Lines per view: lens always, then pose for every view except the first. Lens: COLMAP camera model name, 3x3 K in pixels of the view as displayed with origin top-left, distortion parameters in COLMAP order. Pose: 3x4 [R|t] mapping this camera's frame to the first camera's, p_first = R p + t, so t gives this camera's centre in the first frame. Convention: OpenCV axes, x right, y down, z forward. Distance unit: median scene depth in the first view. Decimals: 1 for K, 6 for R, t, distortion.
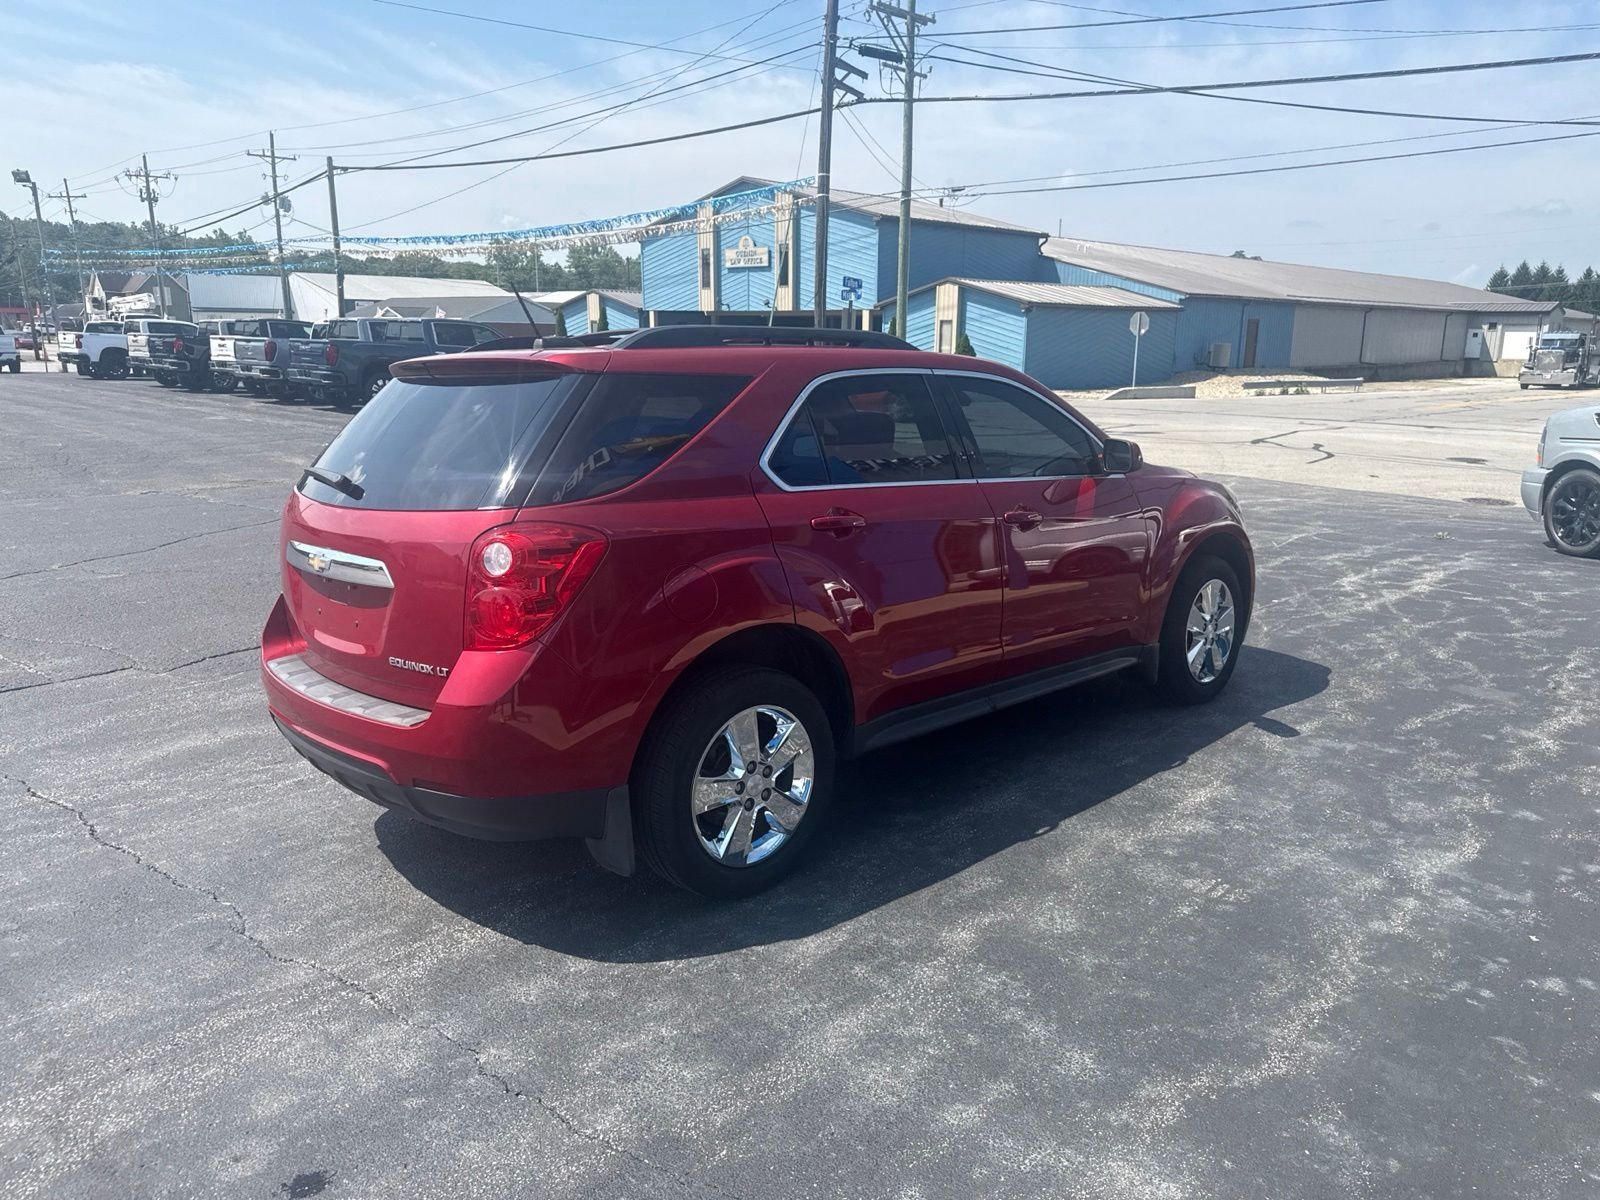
lens RADIAL K [[1125.9, 0, 800.0], [0, 1125.9, 600.0], [0, 0, 1]] dist [0.050347, -0.060546]
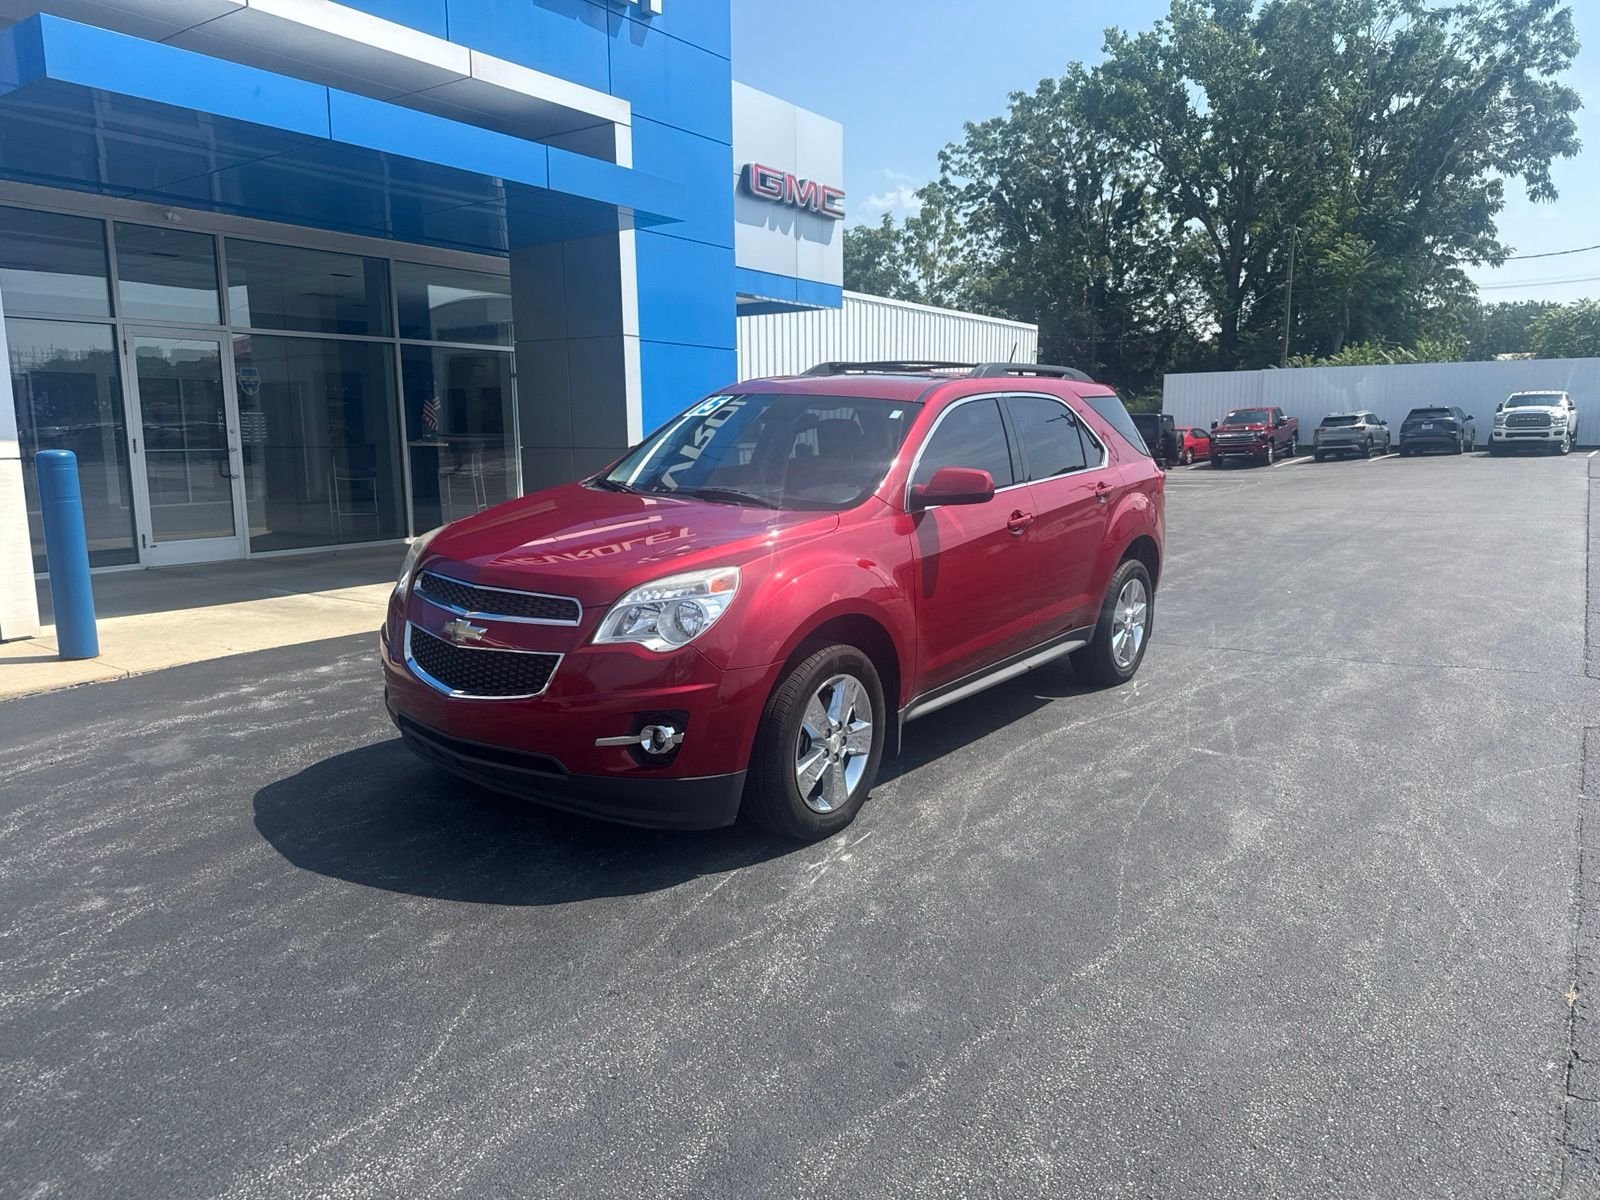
lens RADIAL K [[1120.0, 0, 806.2], [0, 1120.0, 603.7], [0, 0, 1]] dist [0.048229, -0.061470]
pose [[-0.984929, 0.023833, -0.171311, 0.295826], [-0.041873, 0.928141, 0.369867, -0.402009], [0.167816, 0.371466, -0.913154, 2.028330]]
